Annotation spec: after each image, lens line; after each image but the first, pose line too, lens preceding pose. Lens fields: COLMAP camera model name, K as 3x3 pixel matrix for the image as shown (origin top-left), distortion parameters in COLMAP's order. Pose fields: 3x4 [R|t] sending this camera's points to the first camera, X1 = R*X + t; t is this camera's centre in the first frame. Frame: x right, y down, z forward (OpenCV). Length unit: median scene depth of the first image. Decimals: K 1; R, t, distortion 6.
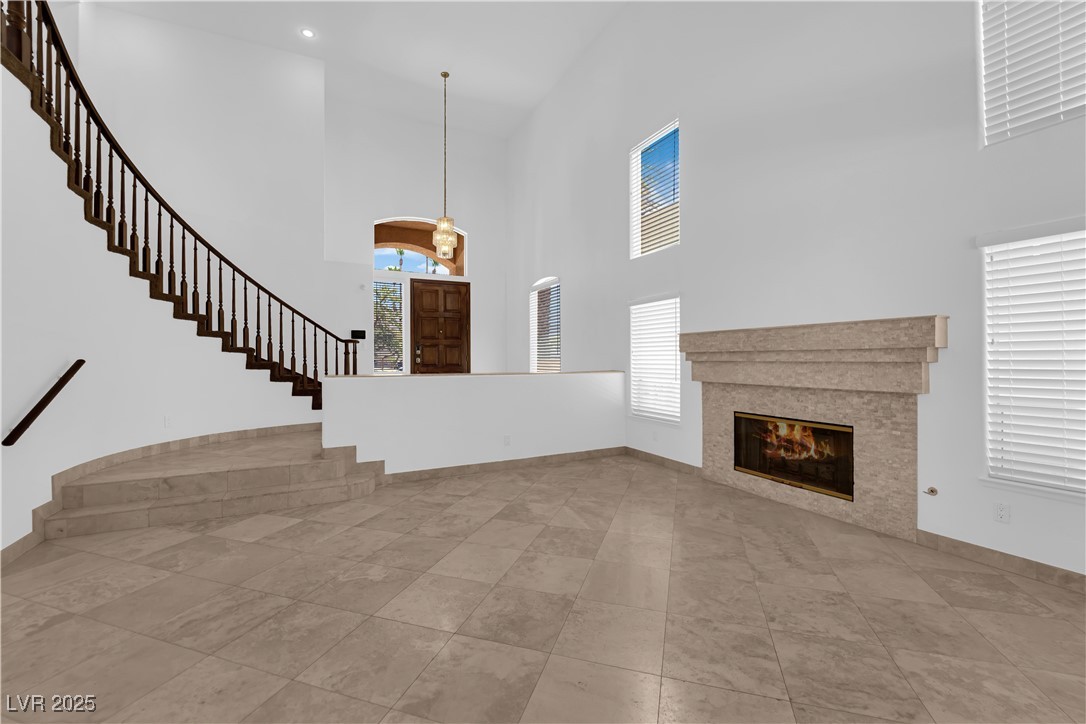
lens RADIAL K [[440.4, 0, 546.9], [0, 440.4, 356.4], [0, 0, 1]] dist [-0.007793, -0.003557]
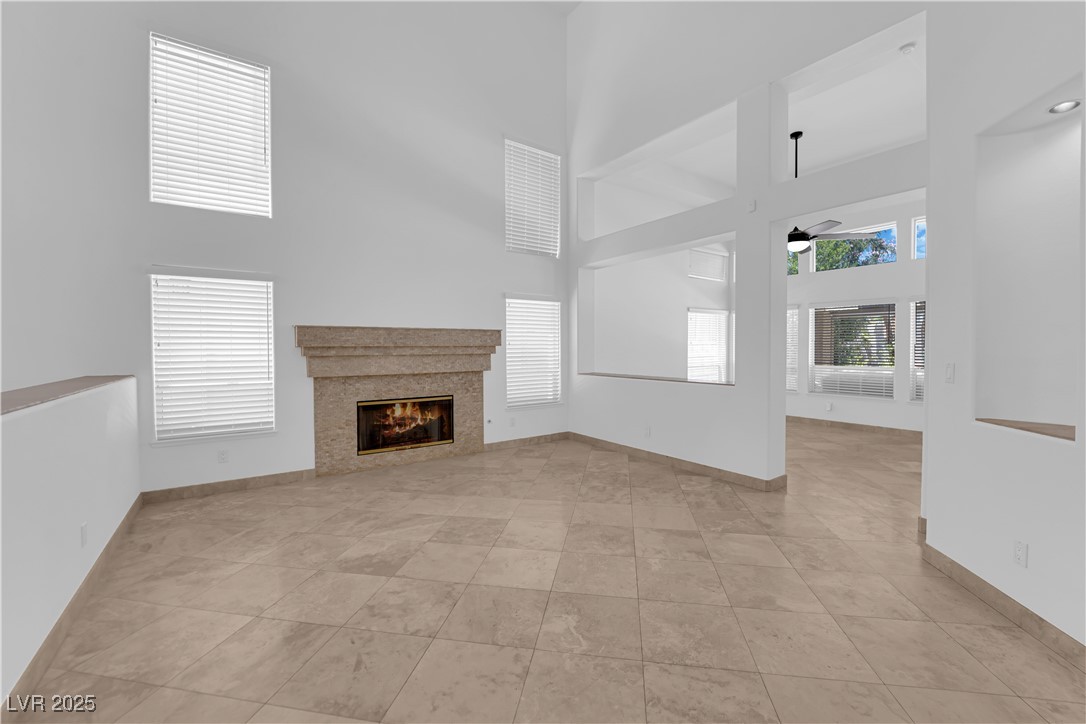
lens RADIAL K [[440.4, 0, 547.7], [0, 440.4, 357.6], [0, 0, 1]] dist [-0.007793, -0.003557]
pose [[-0.143204, -0.020186, 0.989487, -0.791982], [0.000261, 0.999791, 0.020434, -0.006209], [-0.989693, 0.003184, -0.143169, 0.770586]]
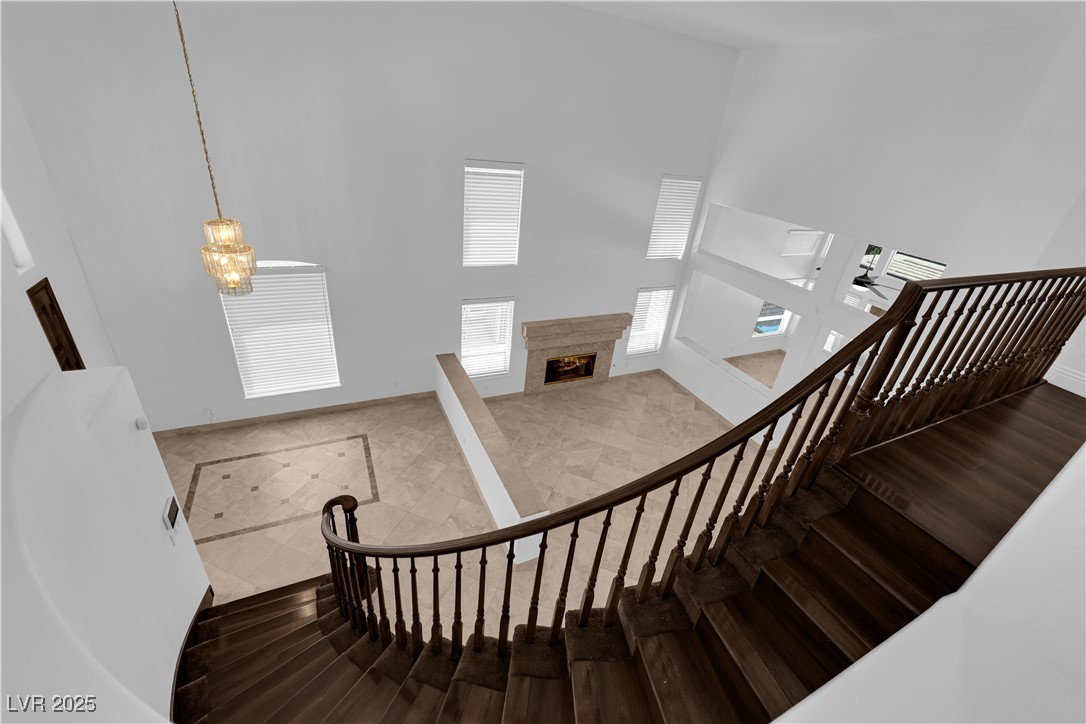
lens RADIAL K [[440.4, 0, 546.5], [0, 440.4, 356.6], [0, 0, 1]] dist [-0.007793, -0.003557]
pose [[0.027959, -0.457709, 0.888663, -1.411030], [-0.107018, 0.882530, 0.457917, -0.845332], [-0.993864, -0.107906, -0.024309, 1.173154]]
